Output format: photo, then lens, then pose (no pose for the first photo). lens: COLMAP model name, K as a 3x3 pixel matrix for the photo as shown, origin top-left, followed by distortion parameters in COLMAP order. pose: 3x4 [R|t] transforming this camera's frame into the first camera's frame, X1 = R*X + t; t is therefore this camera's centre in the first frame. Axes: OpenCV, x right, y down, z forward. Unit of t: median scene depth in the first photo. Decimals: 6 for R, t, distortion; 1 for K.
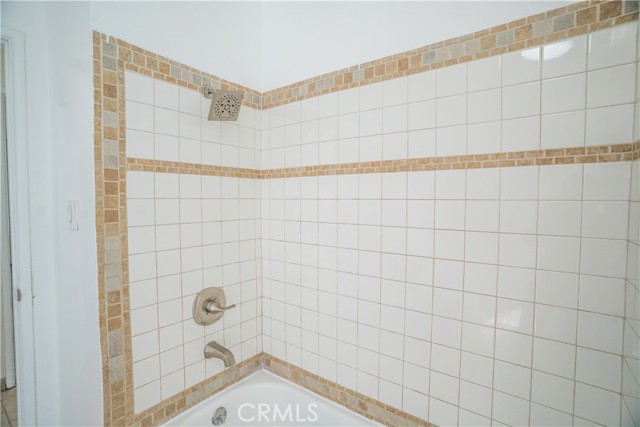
lens RADIAL K [[314.5, 0, 318.8], [0, 314.5, 211.8], [0, 0, 1]] dist [-0.081019, 0.035514]
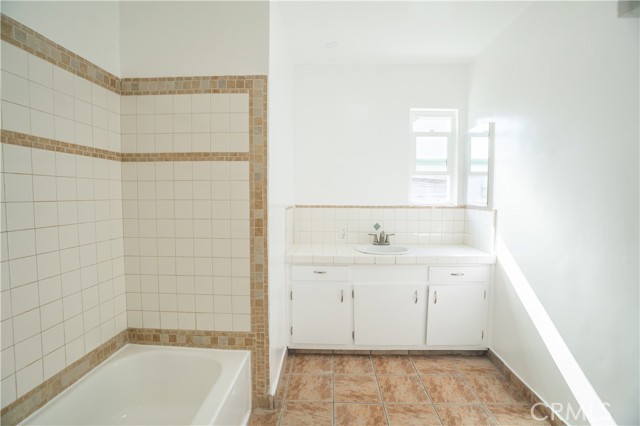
lens RADIAL K [[314.5, 0, 318.8], [0, 314.5, 211.3], [0, 0, 1]] dist [-0.081019, 0.035514]
pose [[-0.589314, -0.050790, 0.806306, -1.178555], [0.024410, 0.996447, 0.080607, 0.030970], [-0.807535, 0.067185, -0.585980, 0.901225]]
